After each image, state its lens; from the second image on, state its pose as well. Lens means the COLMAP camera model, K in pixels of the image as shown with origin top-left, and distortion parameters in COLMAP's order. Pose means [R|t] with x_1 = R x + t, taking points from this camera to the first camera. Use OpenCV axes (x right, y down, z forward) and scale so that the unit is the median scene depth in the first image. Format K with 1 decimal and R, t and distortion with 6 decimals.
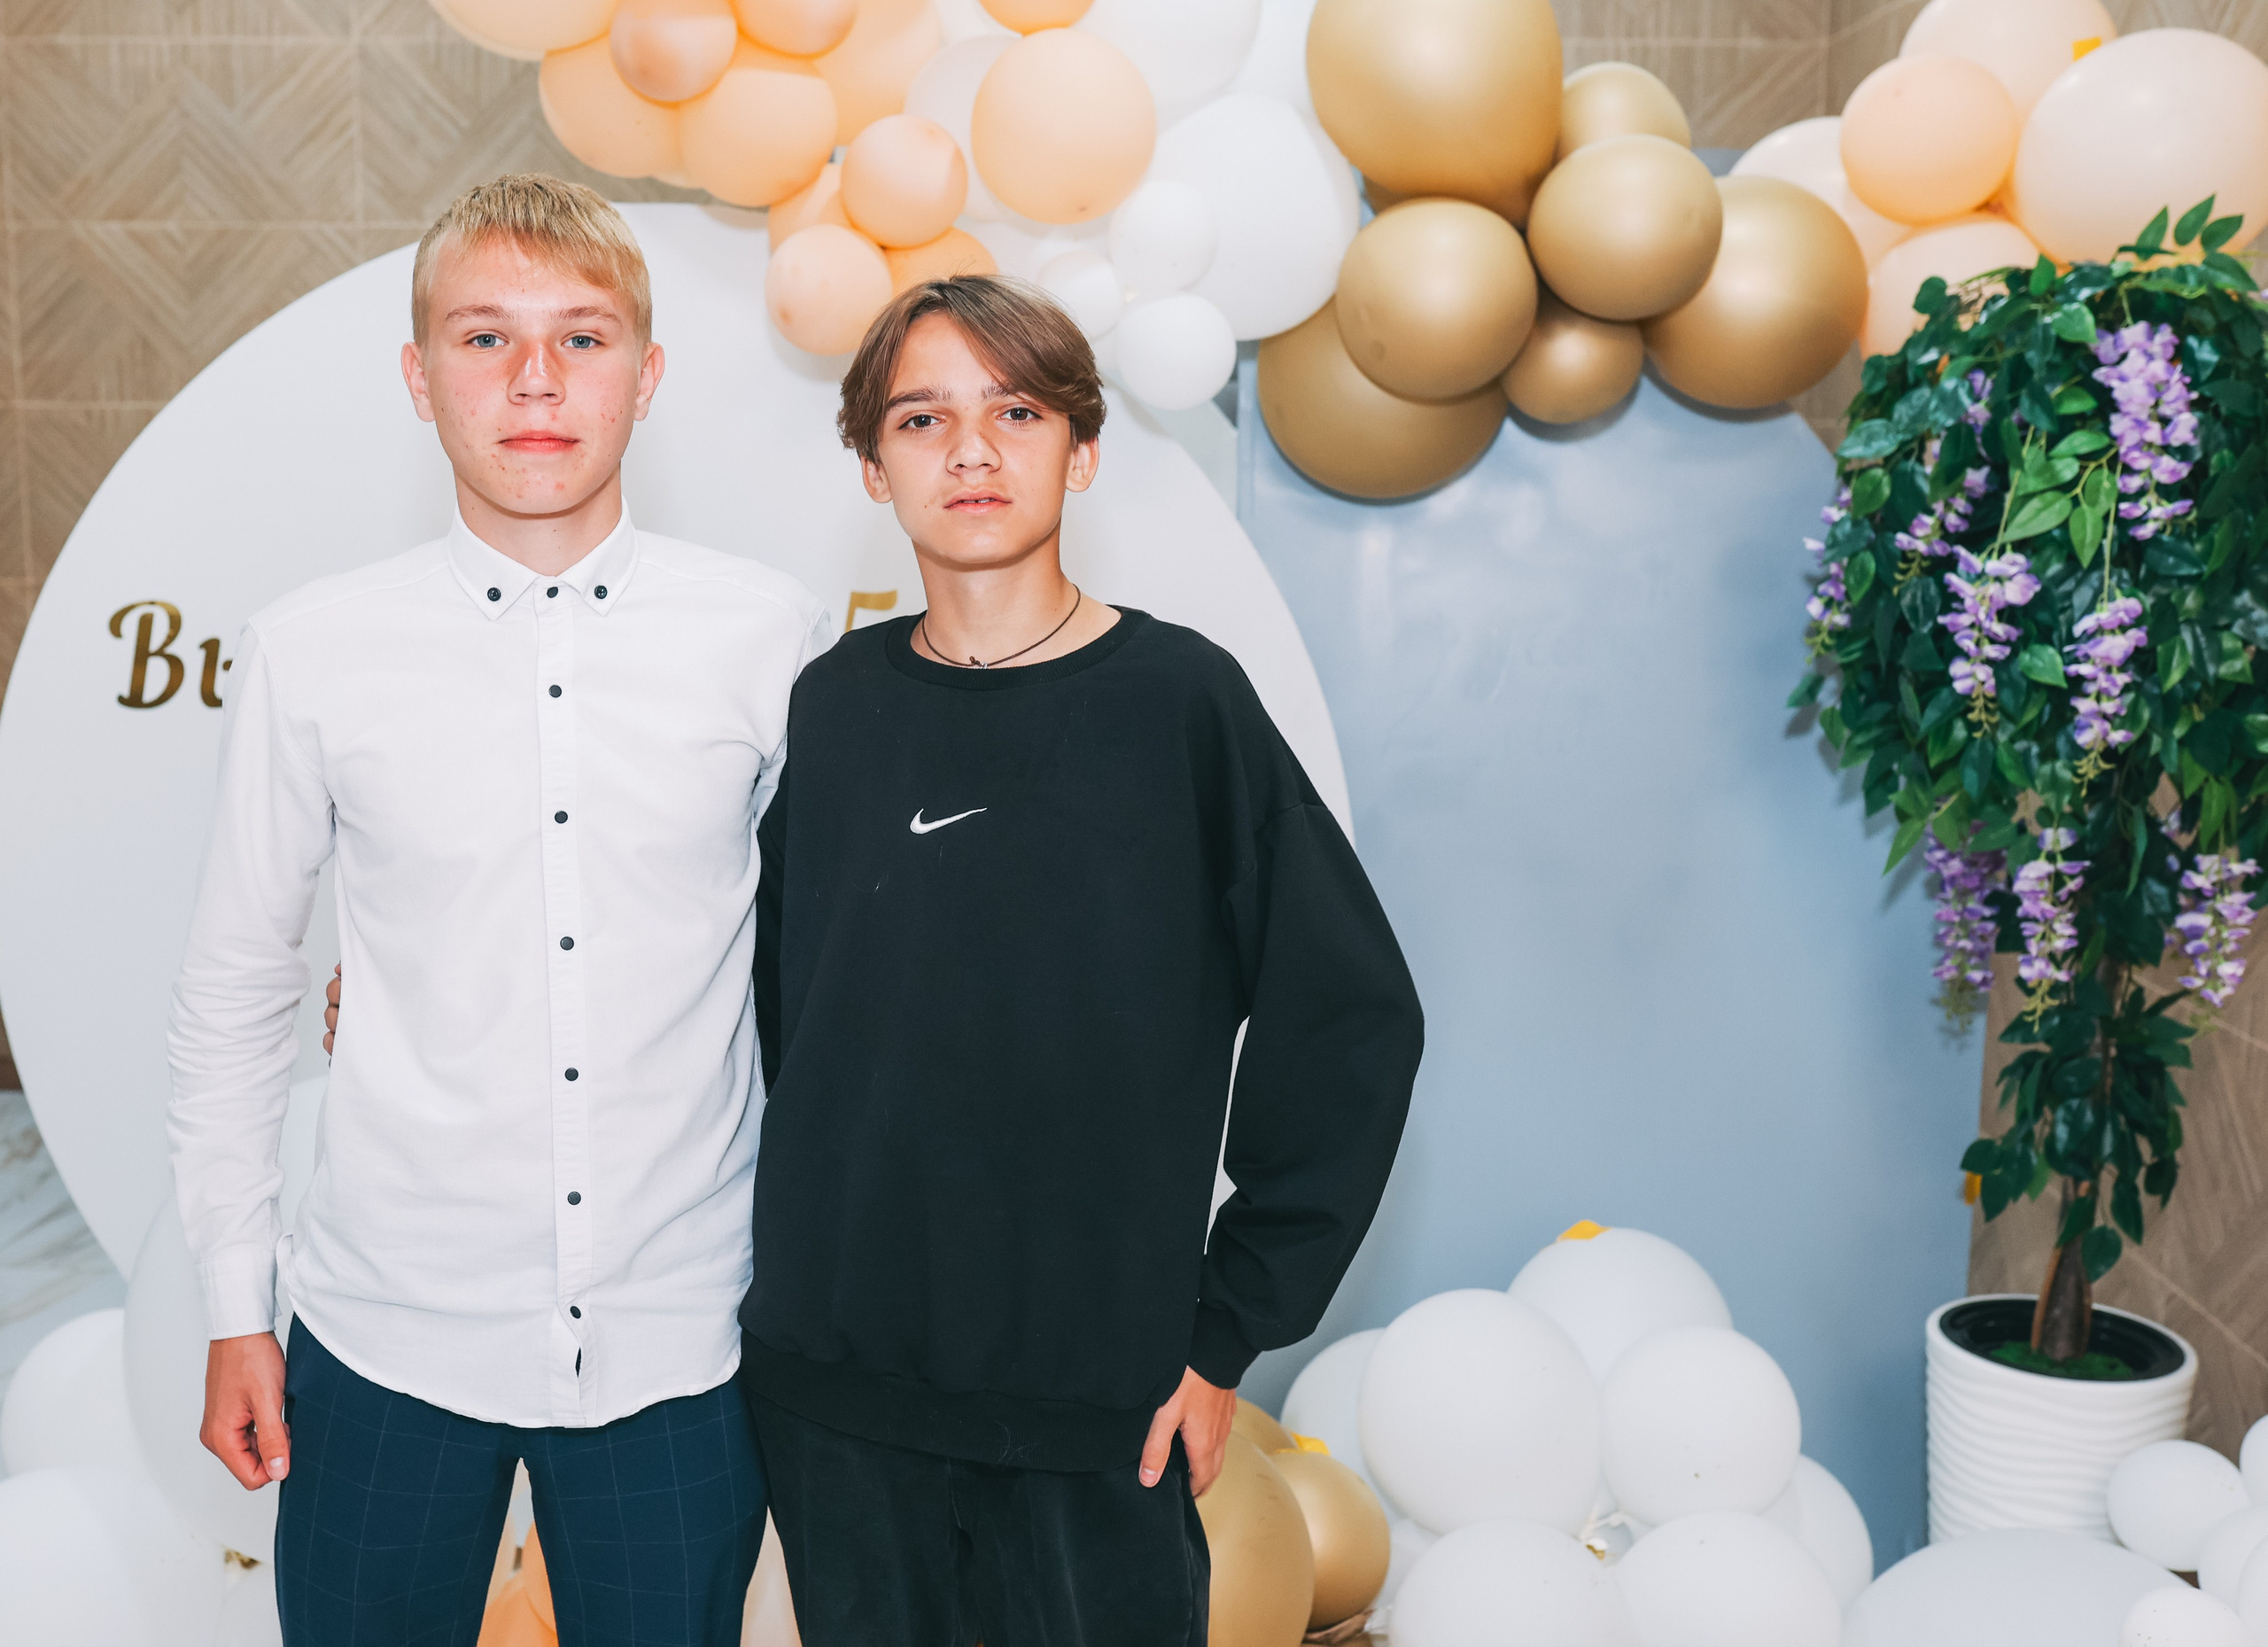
lens RADIAL K [[2474.5, 0, 1046.9], [0, 2474.5, 819.0], [0, 0, 1]] dist [-0.045584, 0.038776]
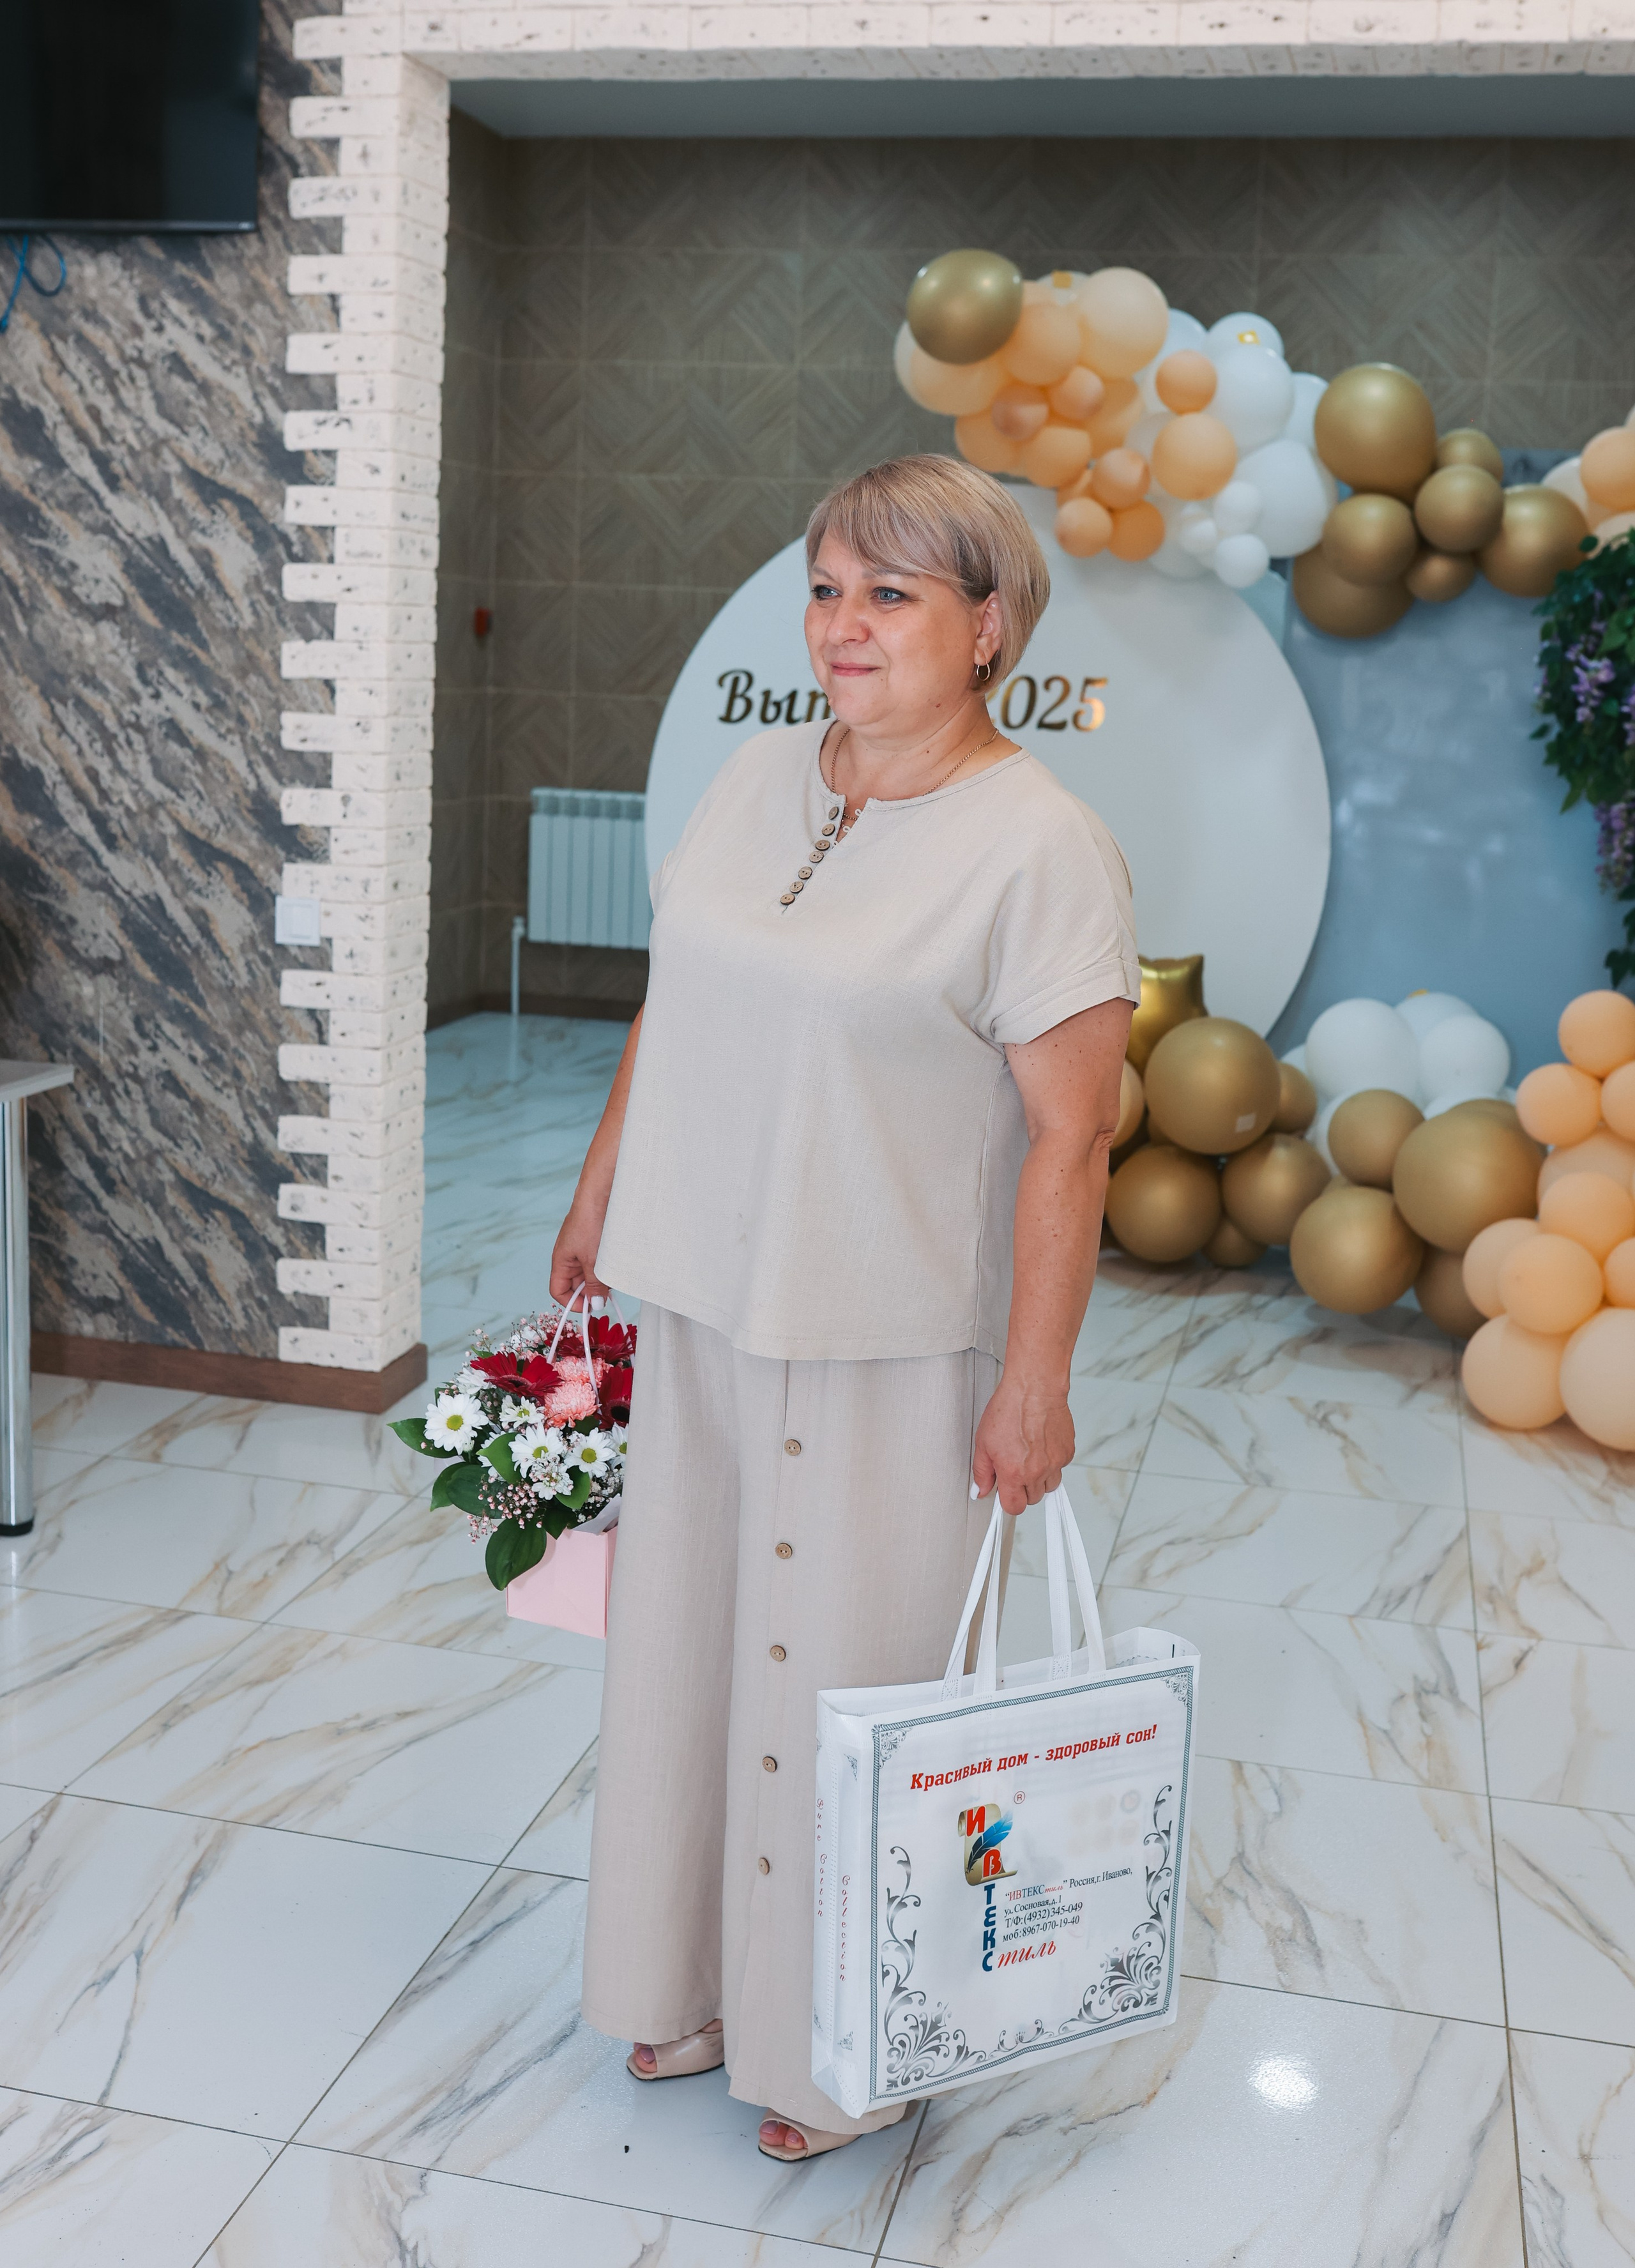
lens RADIAL K [[2605.5, 0, 816.5], [0, 2605.5, 1077.1], [0, 0, 1]] dist [-0.069094, 0.030943]
pose [[0.982780, 0.062566, -0.173863, 0.105063], [-0.063378, 0.997989, 0.000883, 0.272106], [0.173569, 0.010151, 0.984769, -1.242677]]
